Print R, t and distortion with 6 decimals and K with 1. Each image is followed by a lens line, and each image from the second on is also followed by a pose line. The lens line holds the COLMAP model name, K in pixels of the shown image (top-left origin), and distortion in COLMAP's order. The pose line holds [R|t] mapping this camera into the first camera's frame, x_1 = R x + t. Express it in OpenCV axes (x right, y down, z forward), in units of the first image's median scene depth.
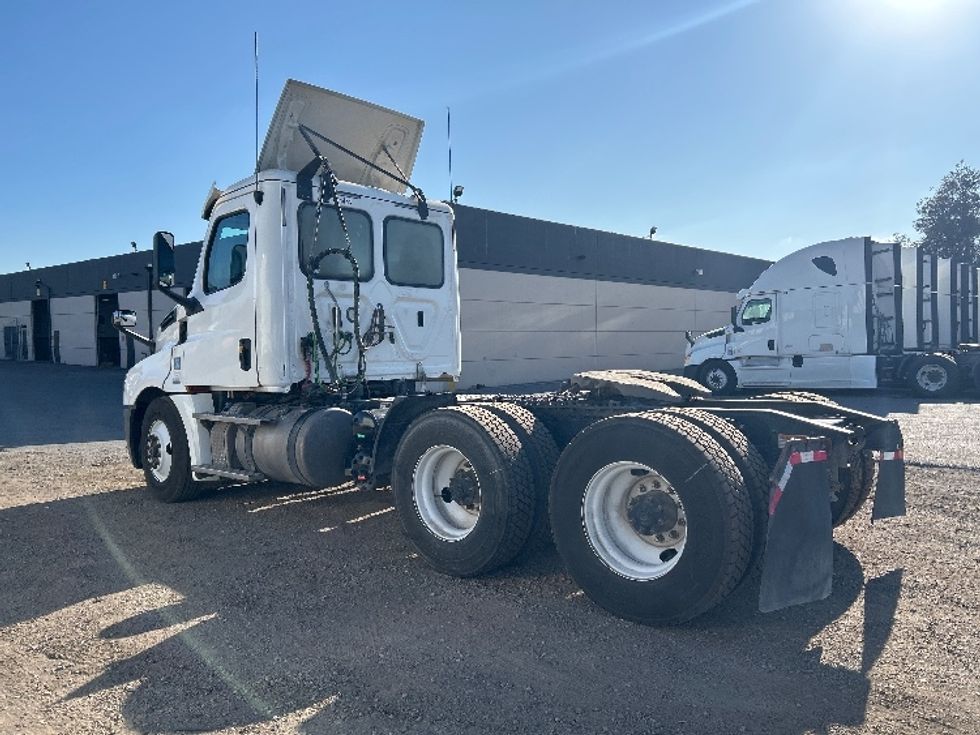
lens RADIAL K [[743.3, 0, 496.3], [0, 743.3, 367.3], [0, 0, 1]] dist [0.022498, -0.004786]
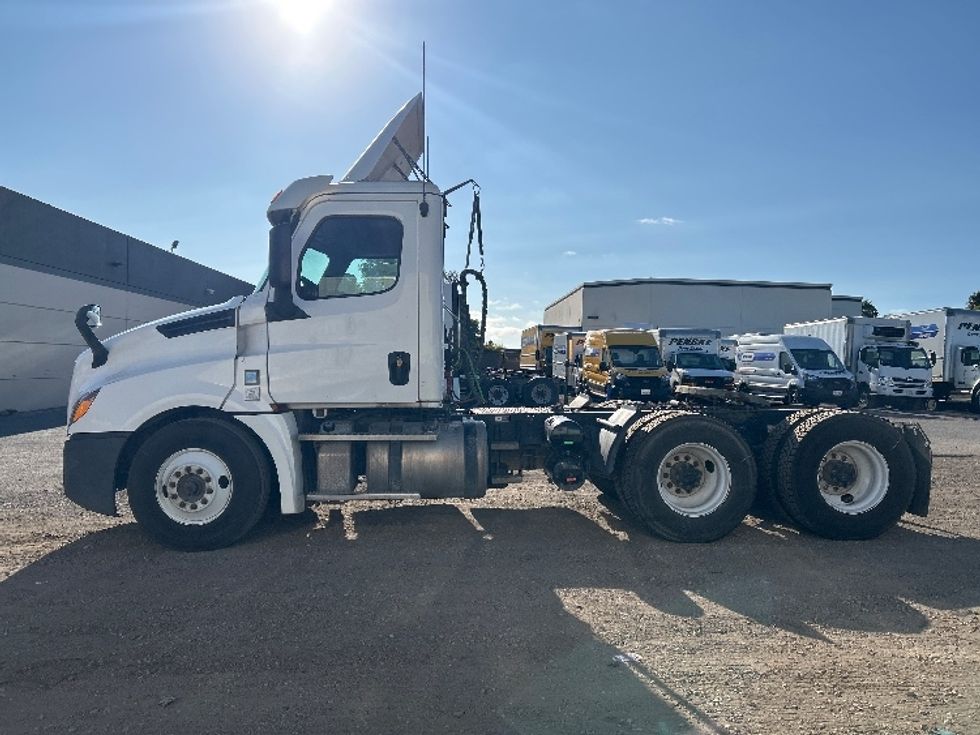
lens RADIAL K [[743.3, 0, 496.3], [0, 743.3, 367.3], [0, 0, 1]] dist [0.022498, -0.004786]
pose [[0.713164, 0.020196, 0.700706, -0.829407], [0.000945, 0.999556, -0.029771, 0.008894], [-0.700996, 0.021894, 0.712829, 0.213304]]
